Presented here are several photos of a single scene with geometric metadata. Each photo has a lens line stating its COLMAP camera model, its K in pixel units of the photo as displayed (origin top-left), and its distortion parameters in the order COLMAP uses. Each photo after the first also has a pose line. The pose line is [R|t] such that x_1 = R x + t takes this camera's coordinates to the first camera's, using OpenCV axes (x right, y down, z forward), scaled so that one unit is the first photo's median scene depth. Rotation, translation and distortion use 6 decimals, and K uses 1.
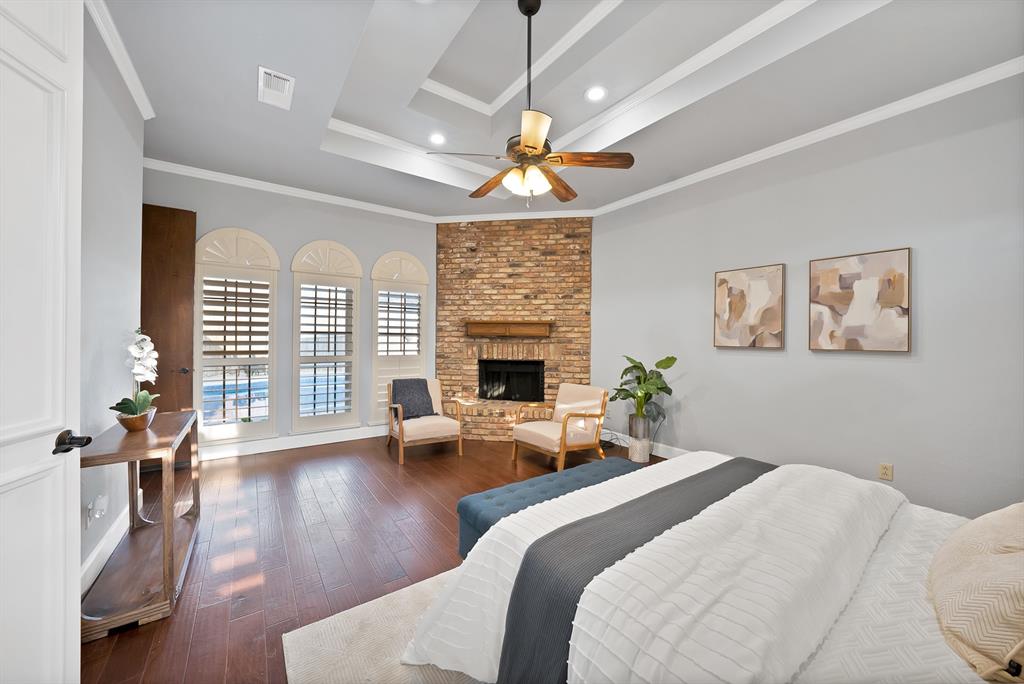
lens RADIAL K [[365.6, 0, 505.4], [0, 365.6, 338.3], [0, 0, 1]] dist [0.000406, 0.000260]
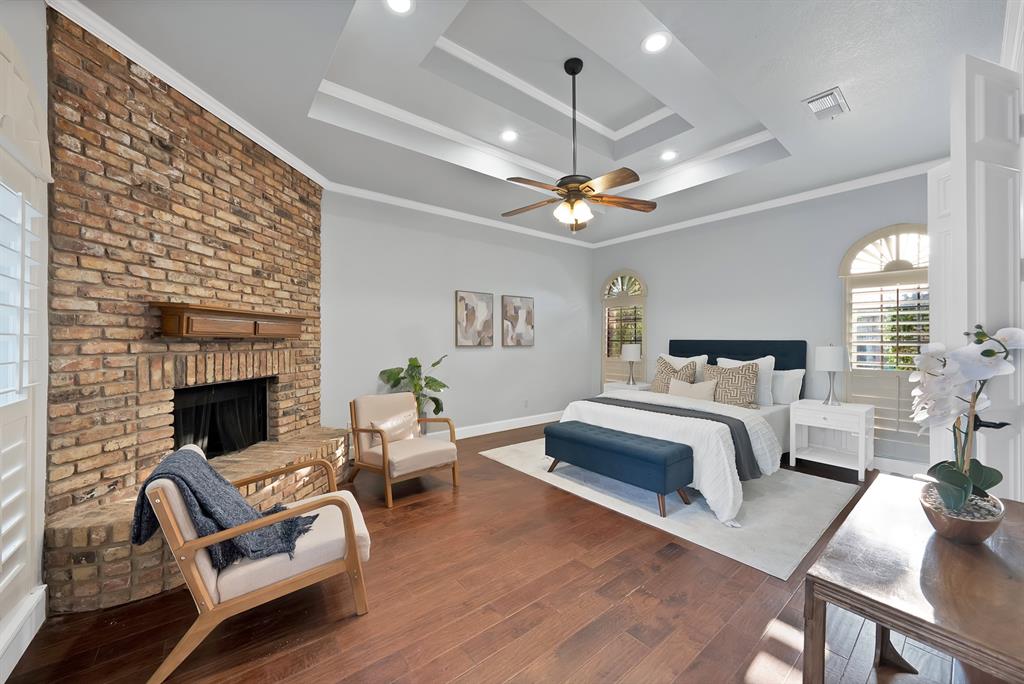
lens RADIAL K [[365.6, 0, 505.0], [0, 365.6, 339.3], [0, 0, 1]] dist [0.000406, 0.000260]
pose [[-0.007137, -0.007064, 0.999950, -0.547336], [0.001868, 0.999973, 0.007077, -0.007593], [-0.999973, 0.001919, -0.007124, 0.594076]]
